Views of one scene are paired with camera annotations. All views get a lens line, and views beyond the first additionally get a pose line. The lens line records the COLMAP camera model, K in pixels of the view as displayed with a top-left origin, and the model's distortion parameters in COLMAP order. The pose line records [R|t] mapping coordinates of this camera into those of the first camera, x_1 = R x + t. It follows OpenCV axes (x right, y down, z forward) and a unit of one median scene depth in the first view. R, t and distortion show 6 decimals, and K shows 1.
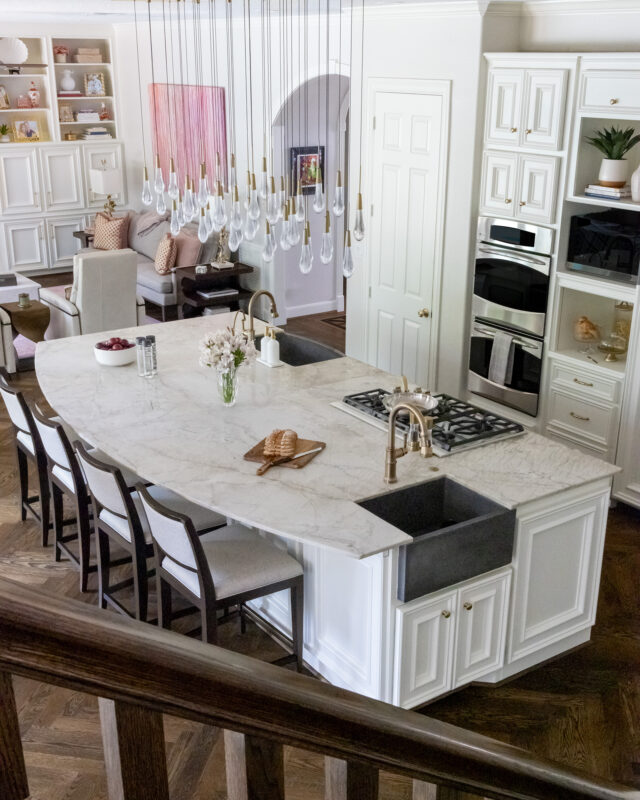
lens RADIAL K [[990.5, 0, 320.0], [0, 990.5, 400.0], [0, 0, 1]] dist [0.009490, 0.004596]
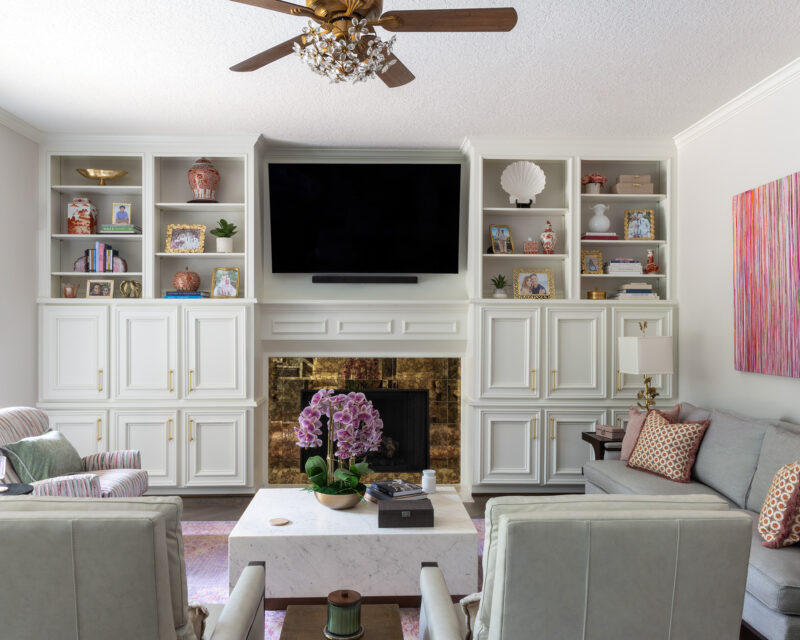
lens RADIAL K [[632.1, 0, 397.7], [0, 632.1, 340.7], [0, 0, 1]] dist [0.001618, 0.001036]
pose [[0.833156, 0.010387, -0.552940, -0.125389], [-0.184194, 0.947951, -0.259732, -0.098644], [0.521463, 0.318246, 0.791705, 0.600867]]
